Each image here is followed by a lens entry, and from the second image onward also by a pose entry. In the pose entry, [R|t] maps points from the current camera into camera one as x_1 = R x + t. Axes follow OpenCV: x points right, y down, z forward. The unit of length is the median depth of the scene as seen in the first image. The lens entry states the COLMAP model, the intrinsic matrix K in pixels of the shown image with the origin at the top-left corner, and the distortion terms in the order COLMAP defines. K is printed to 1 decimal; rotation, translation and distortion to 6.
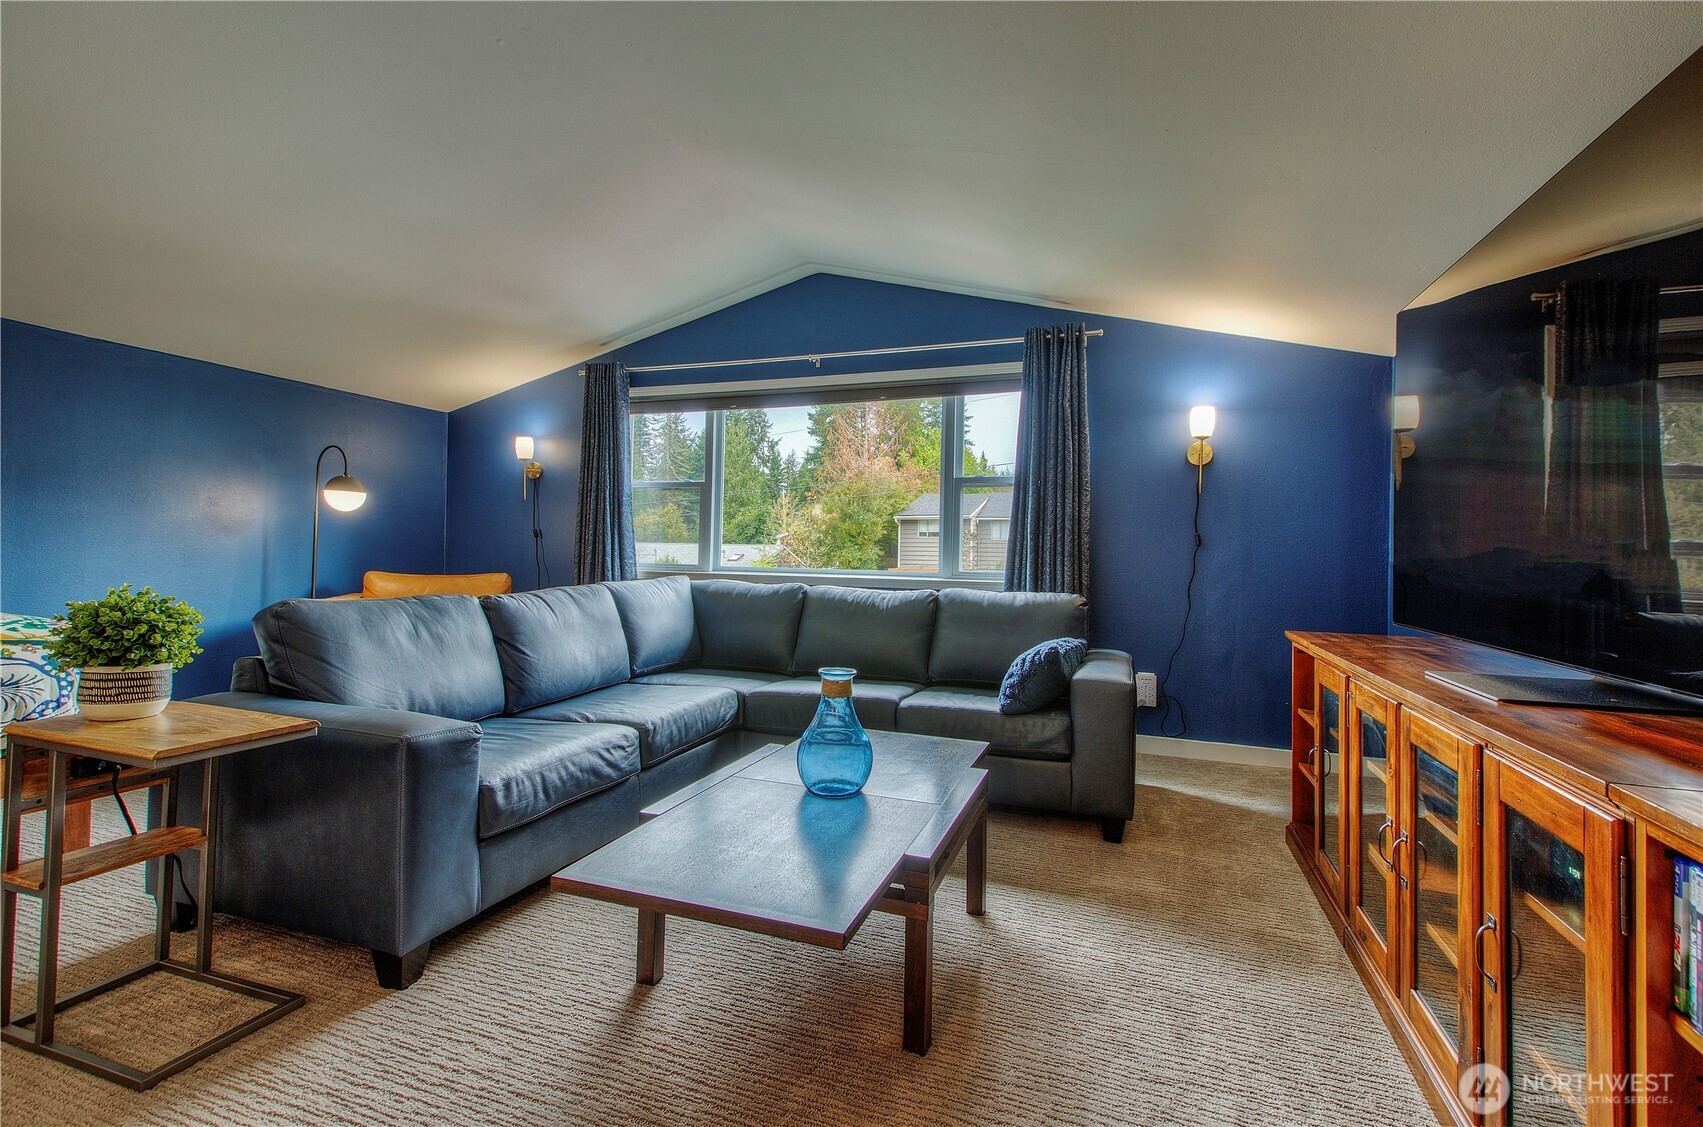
lens RADIAL K [[766.2, 0, 848.0], [0, 766.2, 556.2], [0, 0, 1]] dist [0.043306, -0.011689]
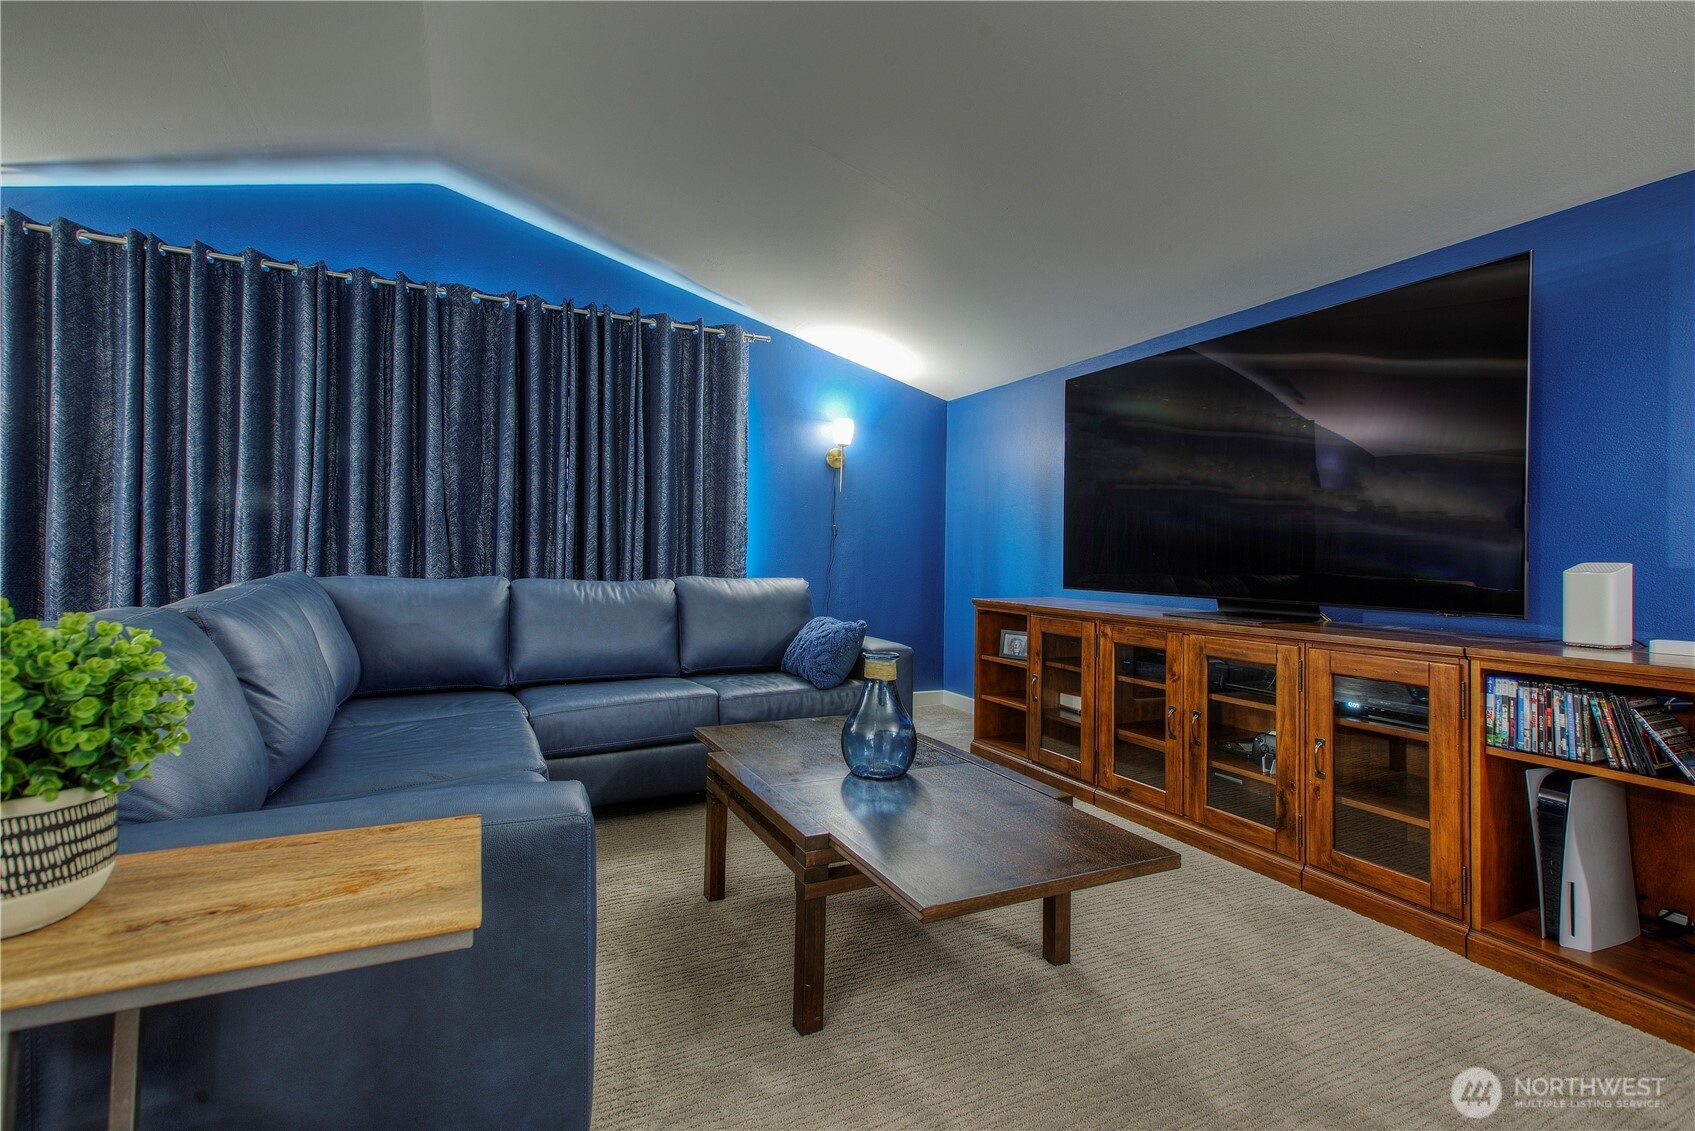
lens RADIAL K [[762.6, 0, 847.2], [0, 762.6, 553.2], [0, 0, 1]] dist [0.043306, -0.011689]
pose [[0.691817, -0.006809, 0.722040, -0.445553], [-0.000212, 0.999954, 0.009634, 0.002815], [-0.722073, -0.006818, 0.691784, 0.191084]]
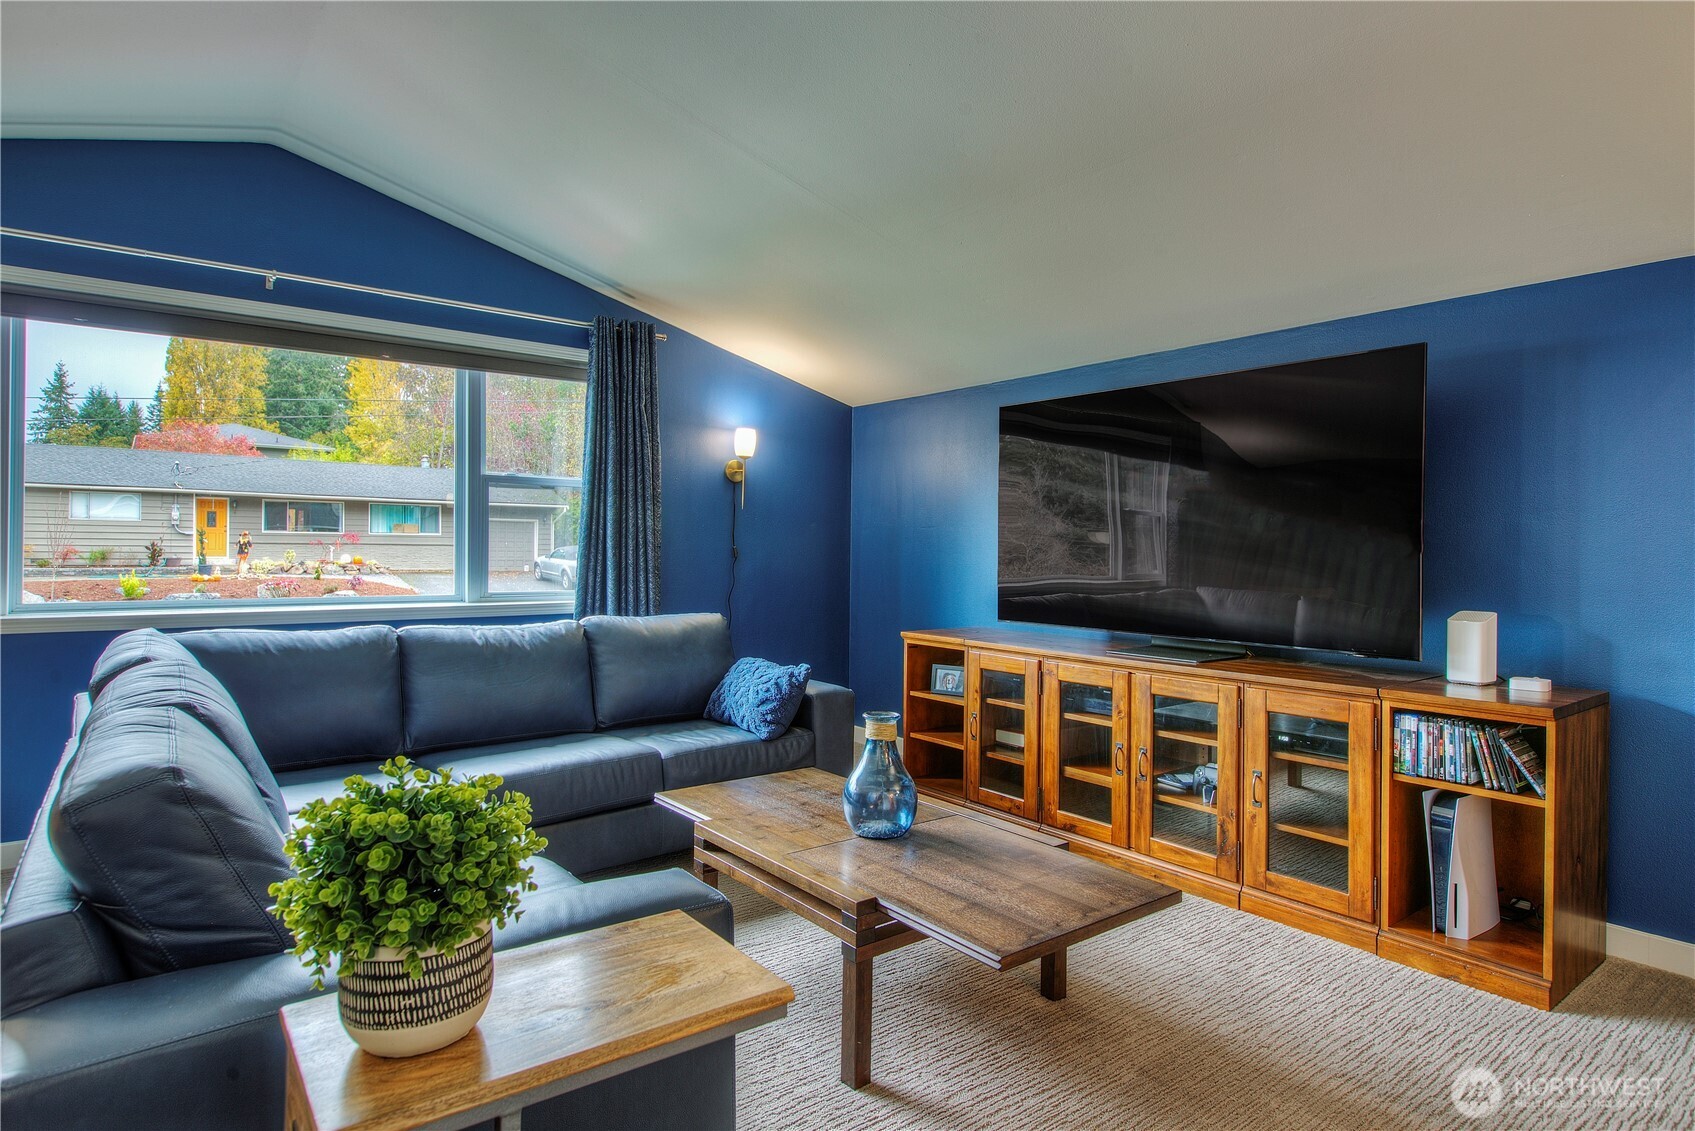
lens RADIAL K [[917.8, 0, 844.1], [0, 917.8, 559.5], [0, 0, 1]] dist [0.019624, -0.008249]
pose [[0.530336, -0.023559, 0.847460, -0.617925], [-0.000304, 0.999608, 0.027978, -0.053568], [-0.847788, -0.015096, 0.530121, 0.230098]]
